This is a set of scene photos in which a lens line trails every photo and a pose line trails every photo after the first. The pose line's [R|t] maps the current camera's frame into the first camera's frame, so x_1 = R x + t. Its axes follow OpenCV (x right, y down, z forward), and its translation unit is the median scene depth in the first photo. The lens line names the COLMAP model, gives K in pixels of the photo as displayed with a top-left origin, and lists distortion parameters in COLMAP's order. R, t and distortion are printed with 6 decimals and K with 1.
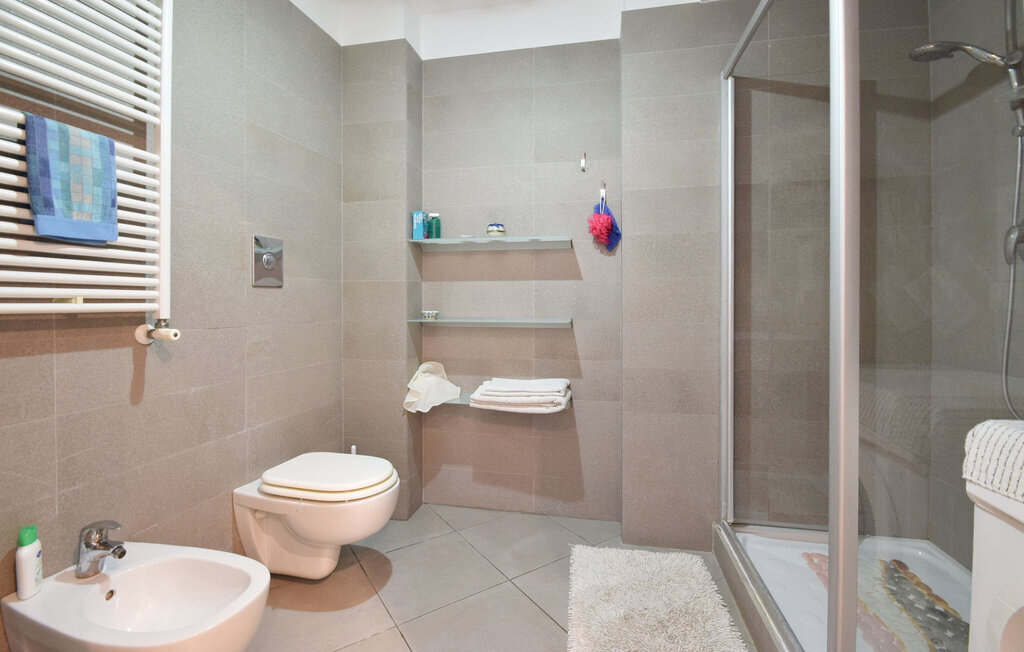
lens RADIAL K [[457.4, 0, 509.1], [0, 457.4, 300.7], [0, 0, 1]] dist [0.008450, -0.012206]
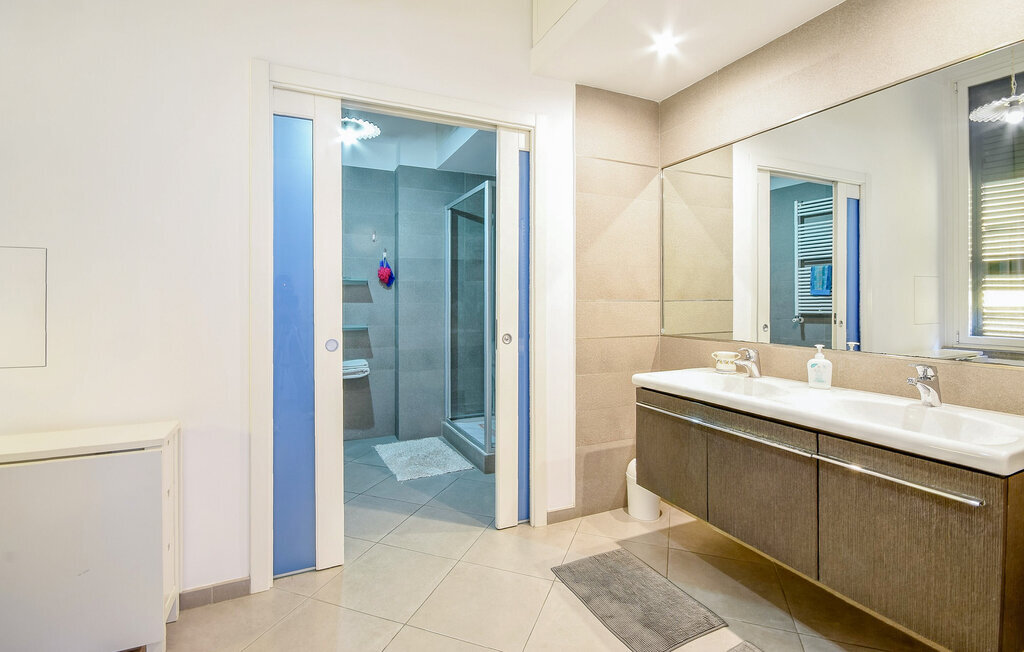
lens RADIAL K [[457.4, 0, 509.1], [0, 457.4, 300.7], [0, 0, 1]] dist [0.008450, -0.012206]
pose [[0.804666, 0.004214, 0.593713, -0.525957], [-0.000577, 0.999980, -0.006316, -0.048138], [-0.593728, 0.004739, 0.804652, -0.828269]]
